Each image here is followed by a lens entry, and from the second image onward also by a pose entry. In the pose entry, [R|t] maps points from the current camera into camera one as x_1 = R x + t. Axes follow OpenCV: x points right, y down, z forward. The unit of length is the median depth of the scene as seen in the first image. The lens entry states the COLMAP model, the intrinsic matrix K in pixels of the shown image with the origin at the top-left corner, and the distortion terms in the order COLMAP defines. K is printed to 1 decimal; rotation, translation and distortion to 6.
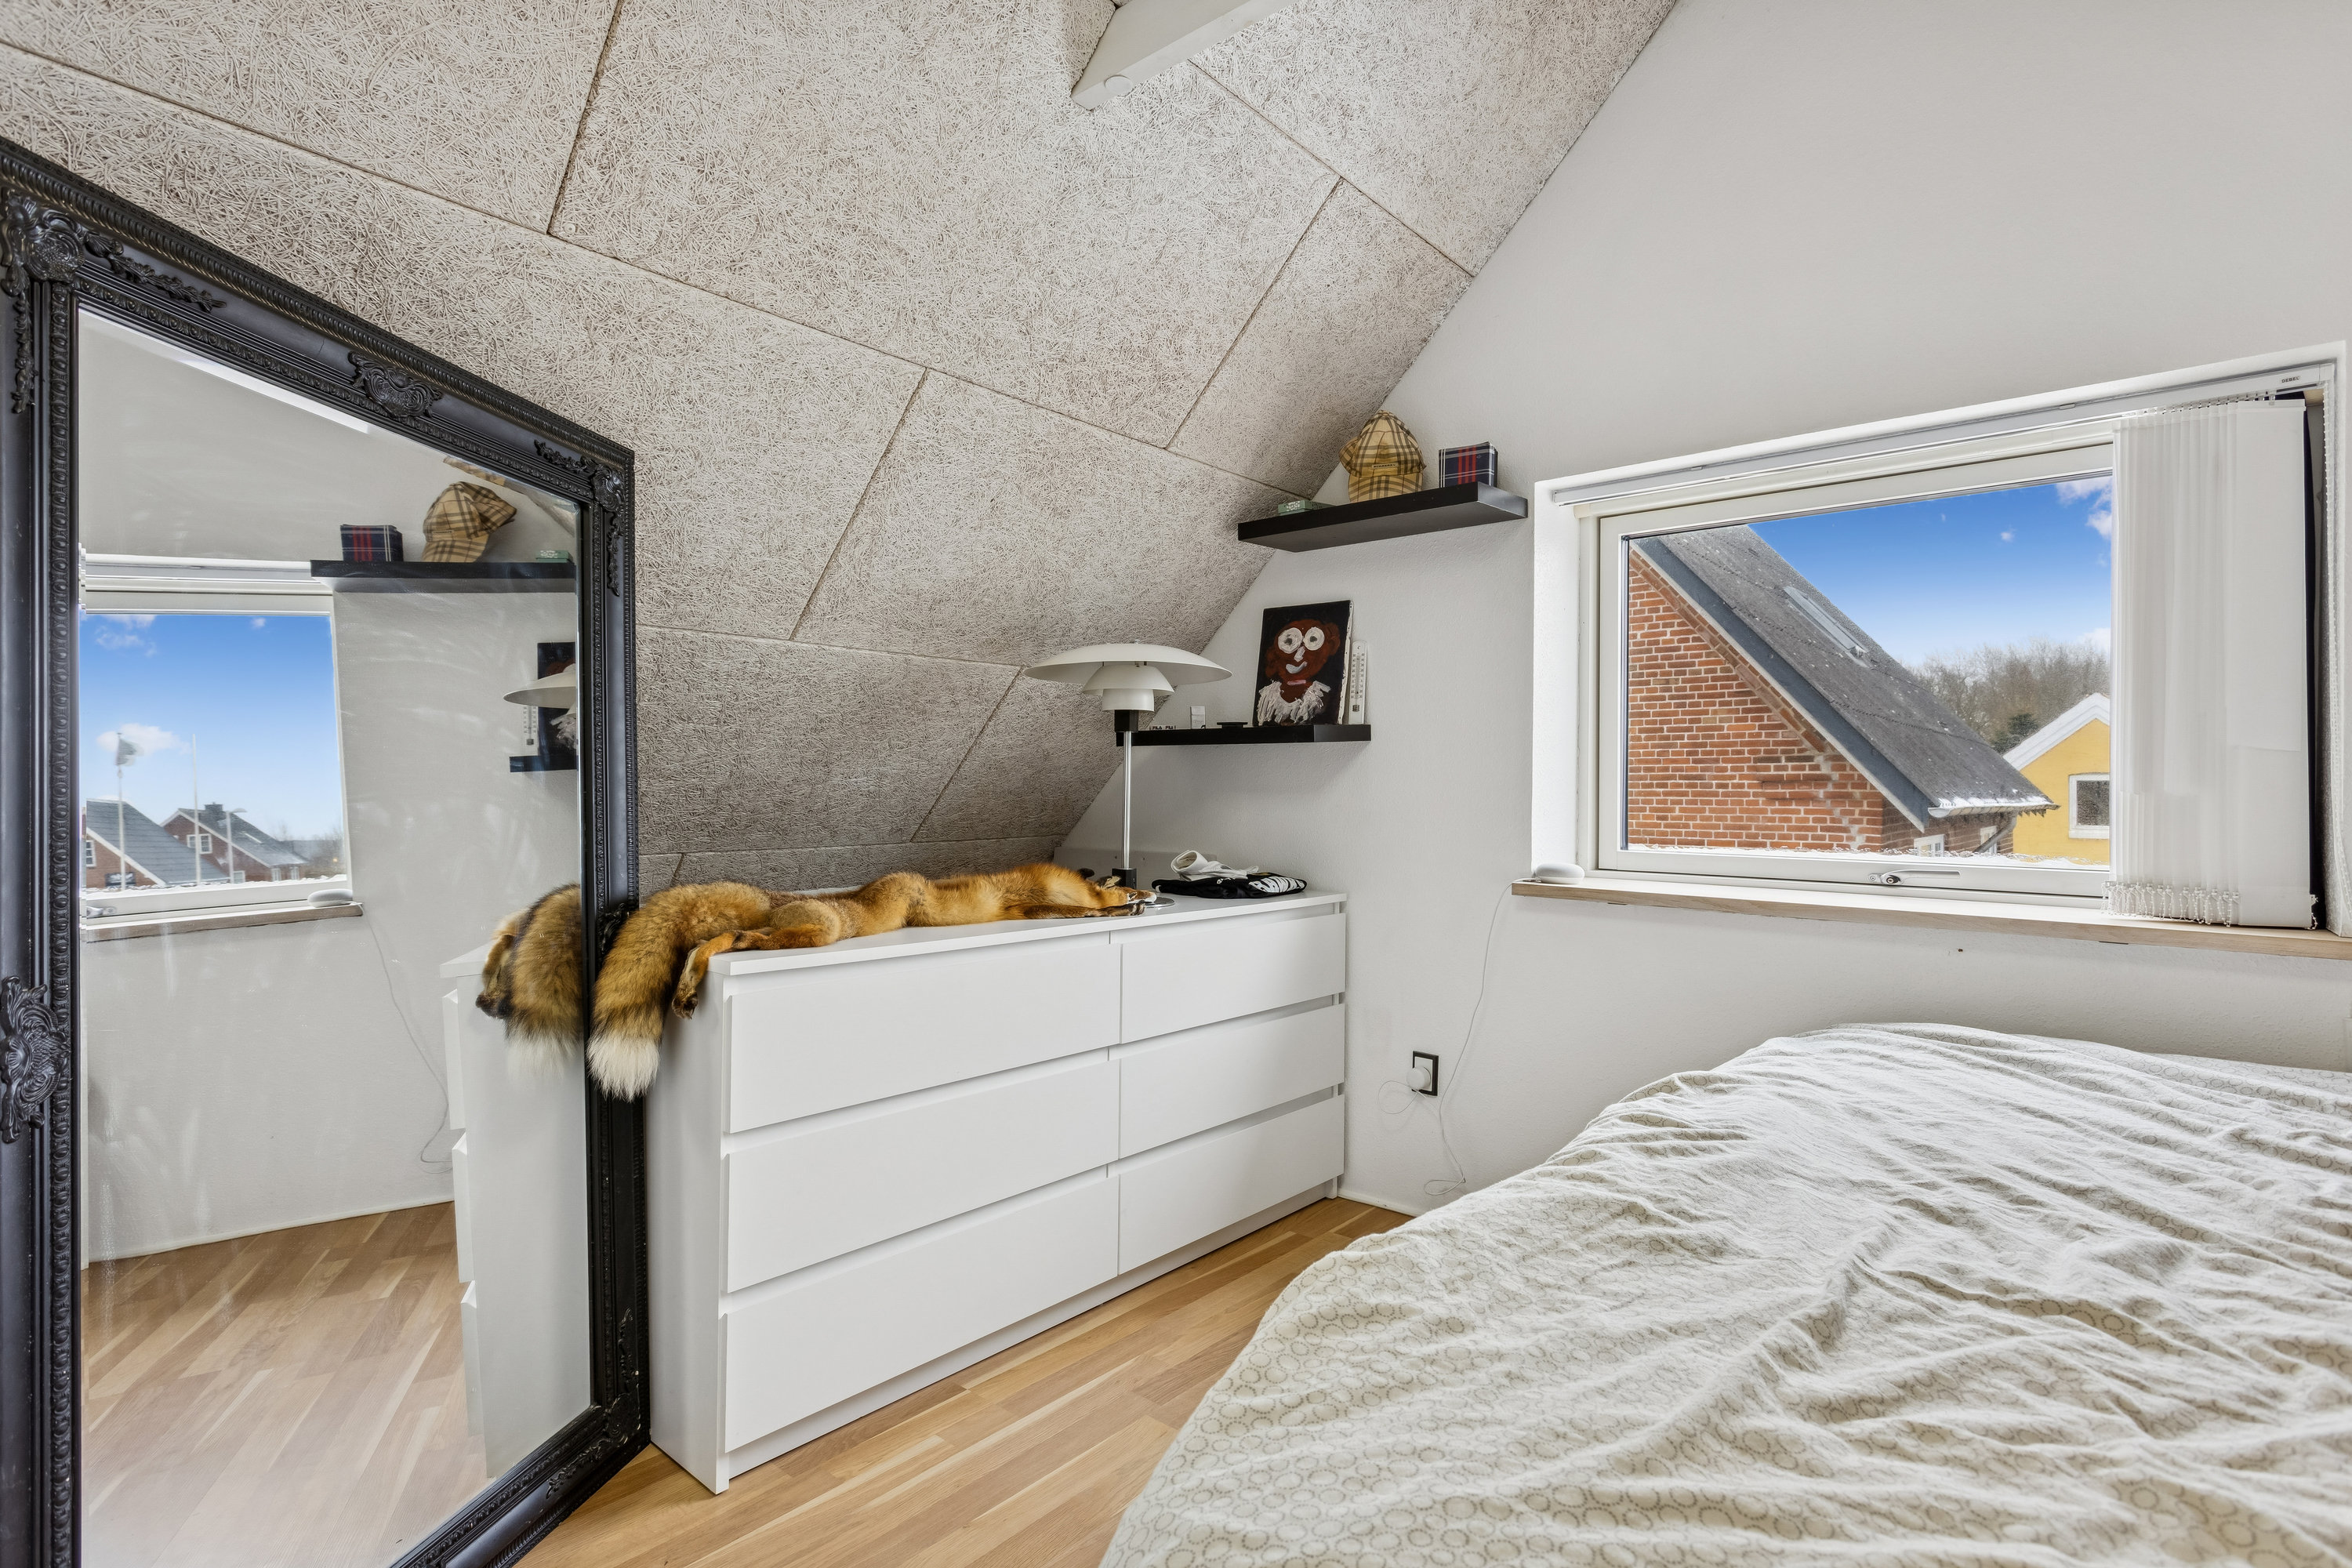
lens RADIAL K [[1117.3, 0, 1178.6], [0, 1117.3, 779.1], [0, 0, 1]] dist [-0.000162, 0.001794]
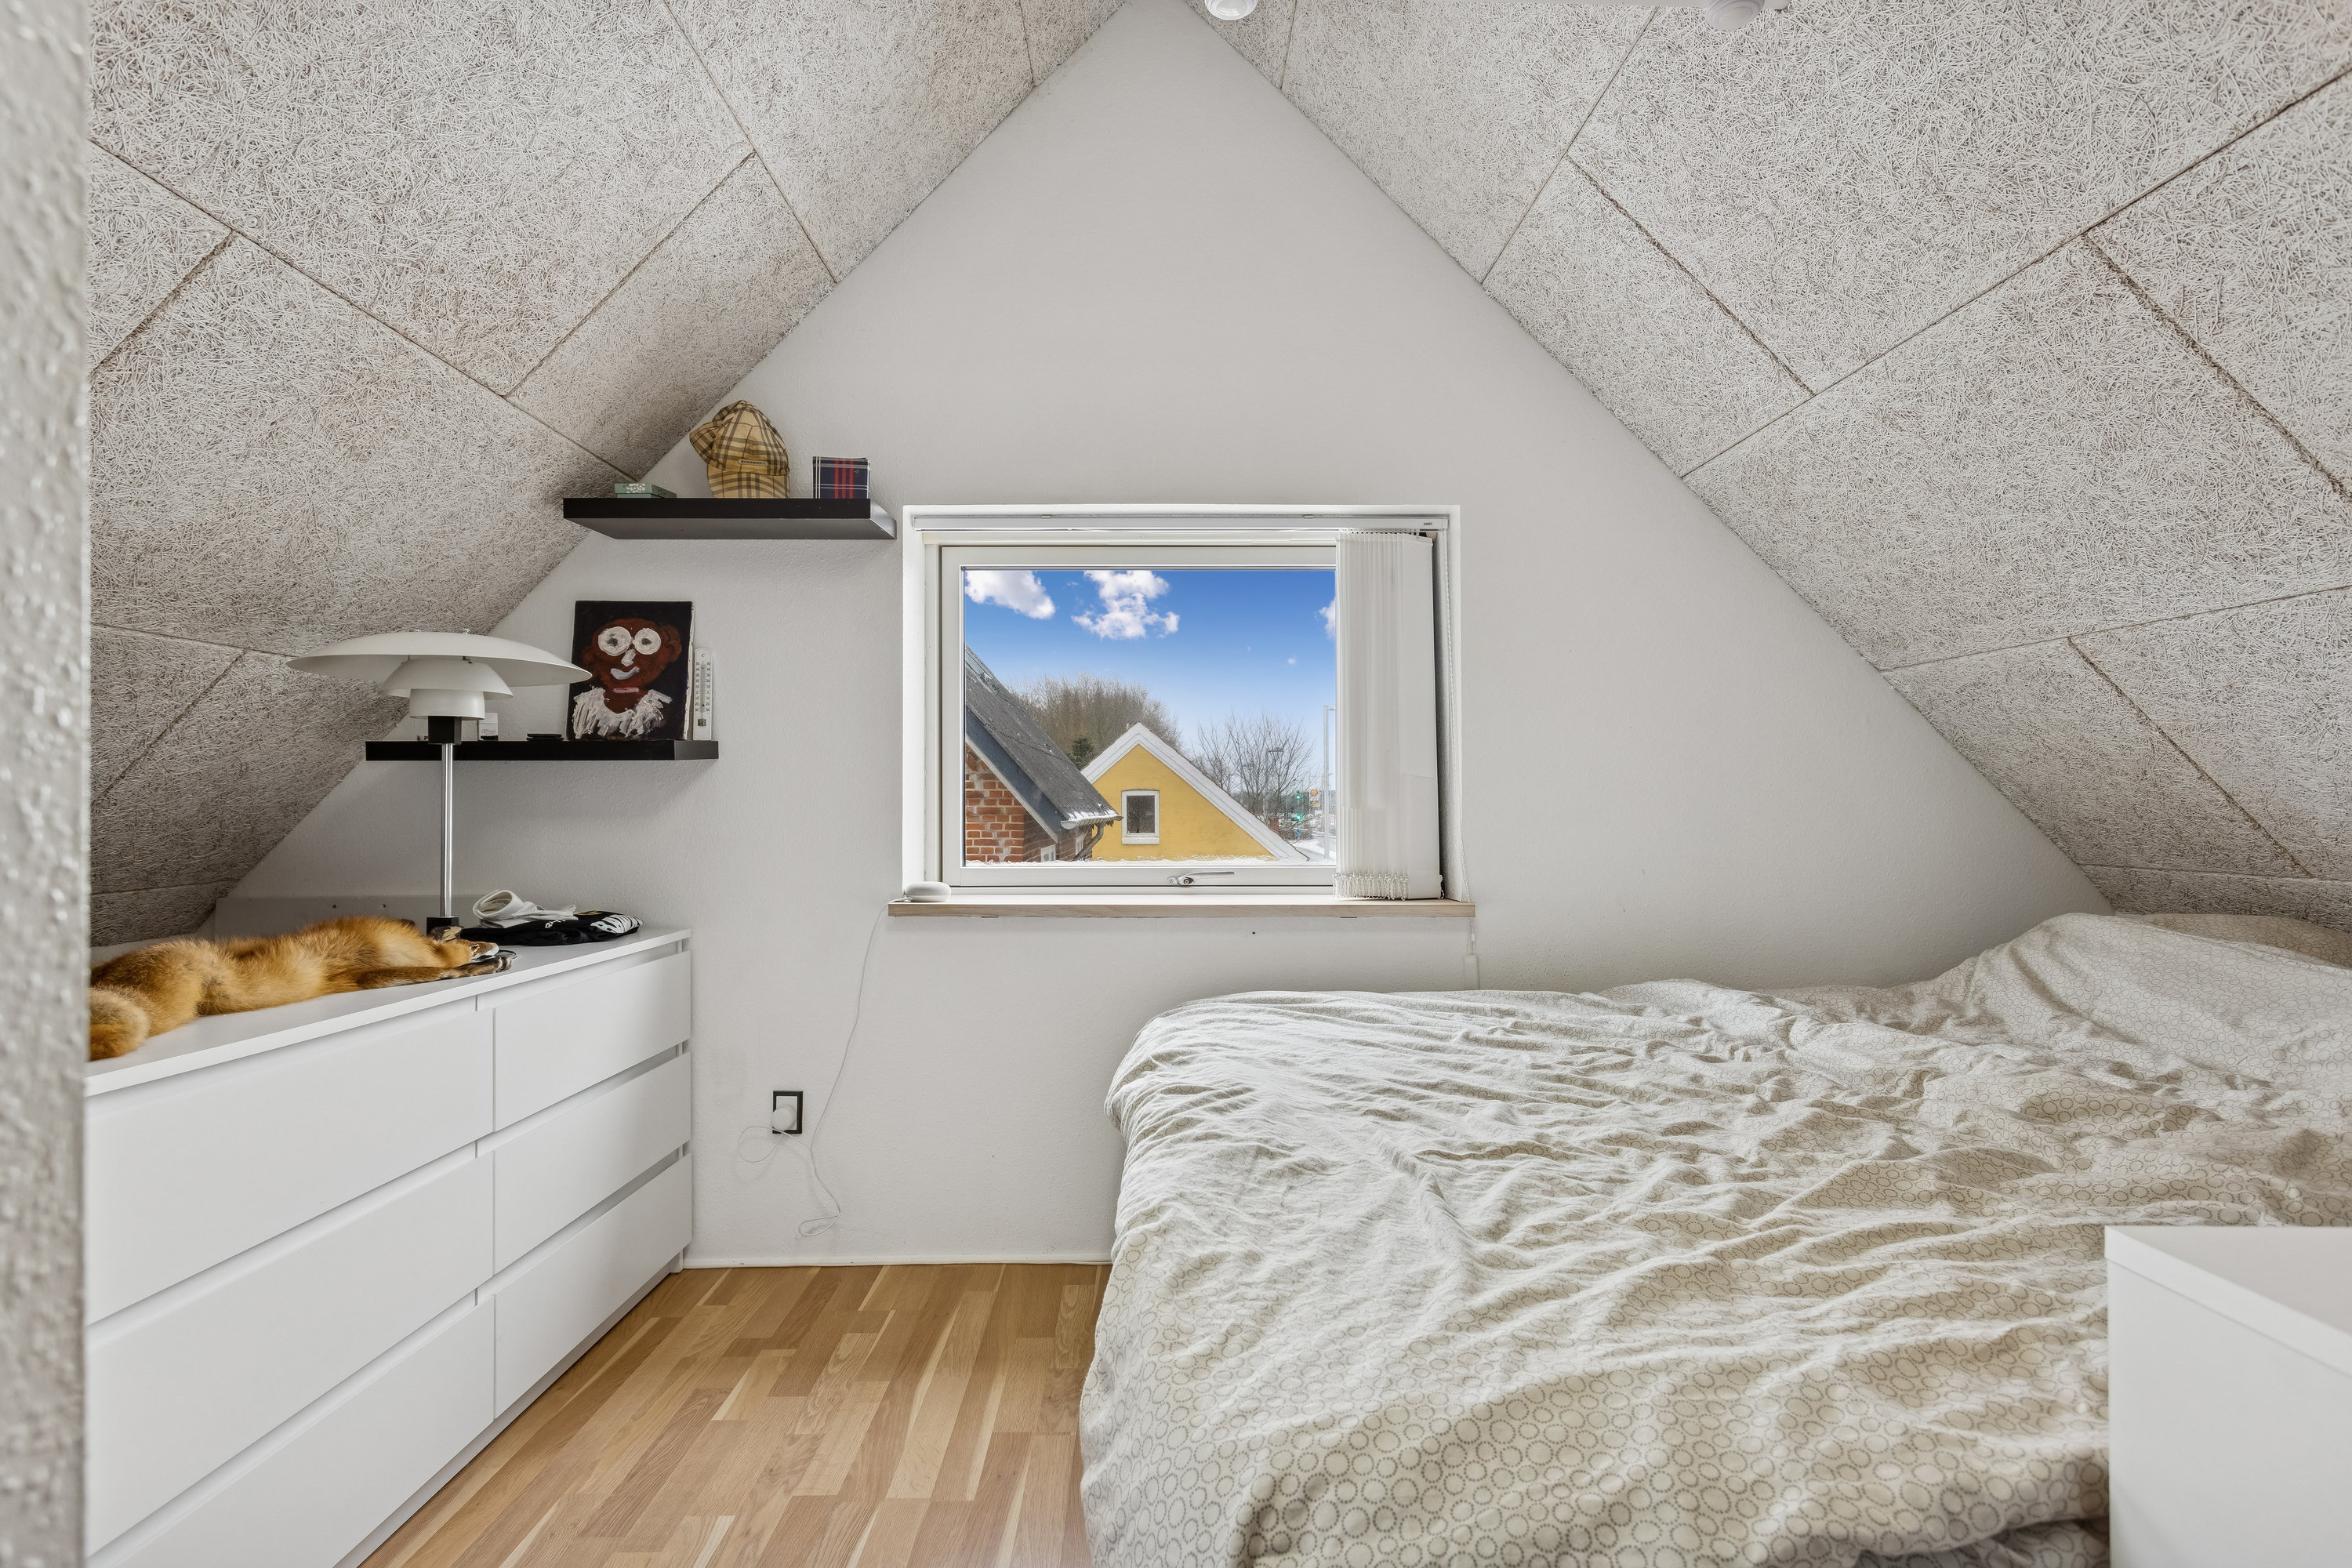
lens RADIAL K [[1201.0, 0, 1167.1], [0, 1201.0, 797.5], [0, 0, 1]] dist [-0.001811, 0.004202]
pose [[0.758556, -0.005533, 0.651584, -0.244222], [0.005035, 0.999984, 0.002631, -0.004497], [-0.651588, 0.001285, 0.758572, 0.026526]]
